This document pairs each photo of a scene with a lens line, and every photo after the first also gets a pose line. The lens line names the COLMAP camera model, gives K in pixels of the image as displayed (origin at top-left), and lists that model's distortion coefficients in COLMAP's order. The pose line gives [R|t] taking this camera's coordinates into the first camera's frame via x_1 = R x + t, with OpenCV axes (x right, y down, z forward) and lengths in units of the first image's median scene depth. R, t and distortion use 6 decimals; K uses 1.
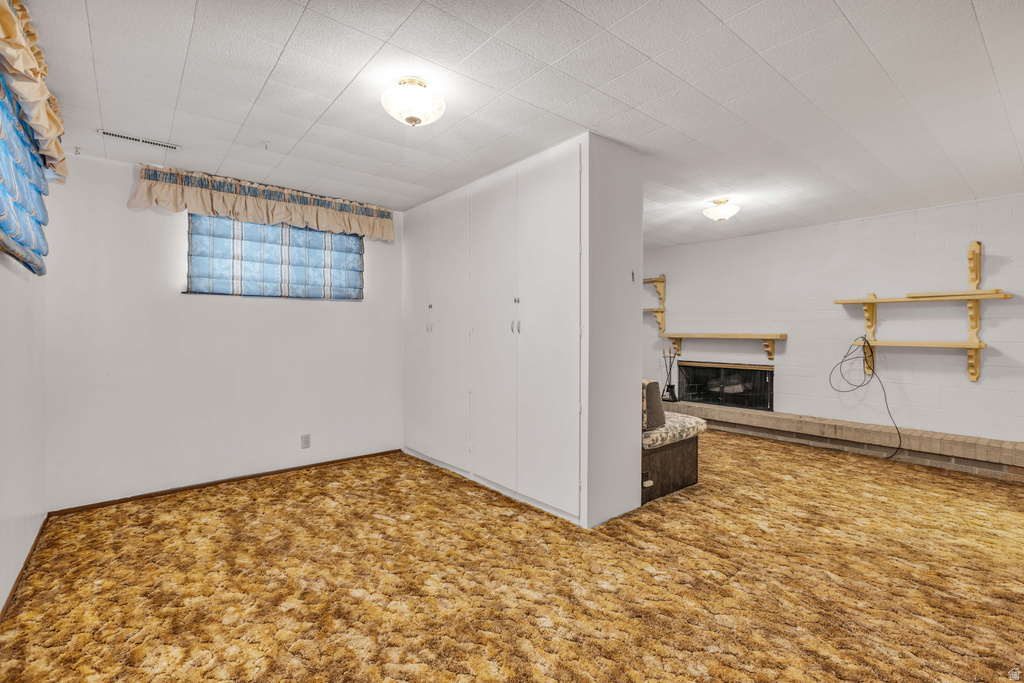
lens RADIAL K [[458.8, 0, 505.0], [0, 458.8, 333.5], [0, 0, 1]] dist [0.010494, -0.000051]
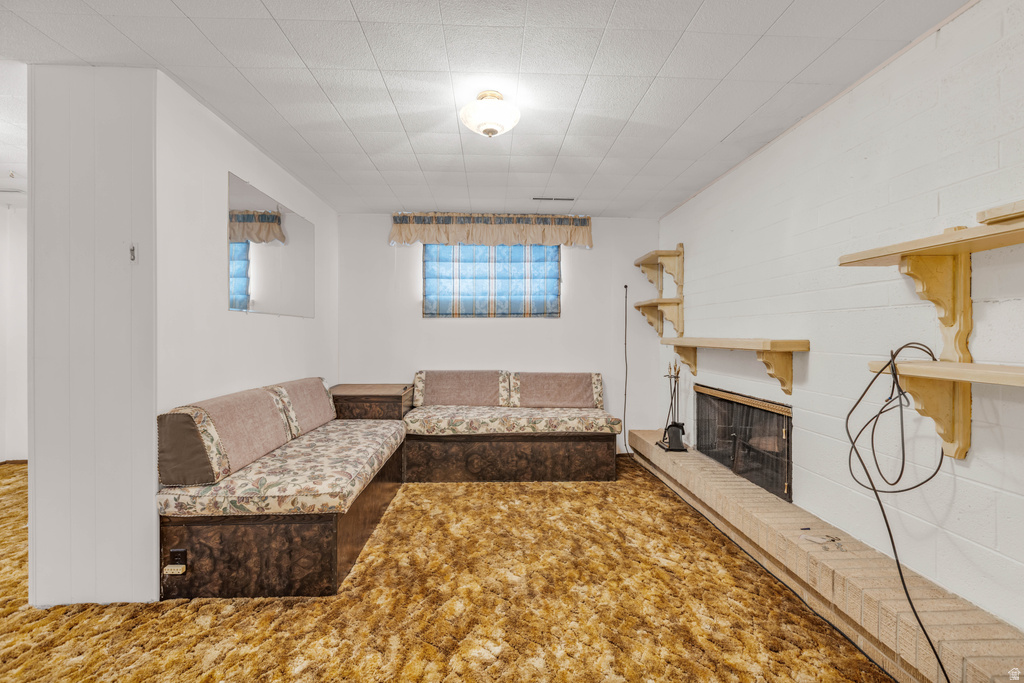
lens RADIAL K [[440.6, 0, 509.4], [0, 440.6, 336.3], [0, 0, 1]] dist [0.002222, 0.000224]
pose [[0.797756, -0.004567, -0.602963, 0.604560], [0.000239, 0.999974, -0.007258, 0.001012], [0.602981, 0.005646, 0.797736, 0.445670]]
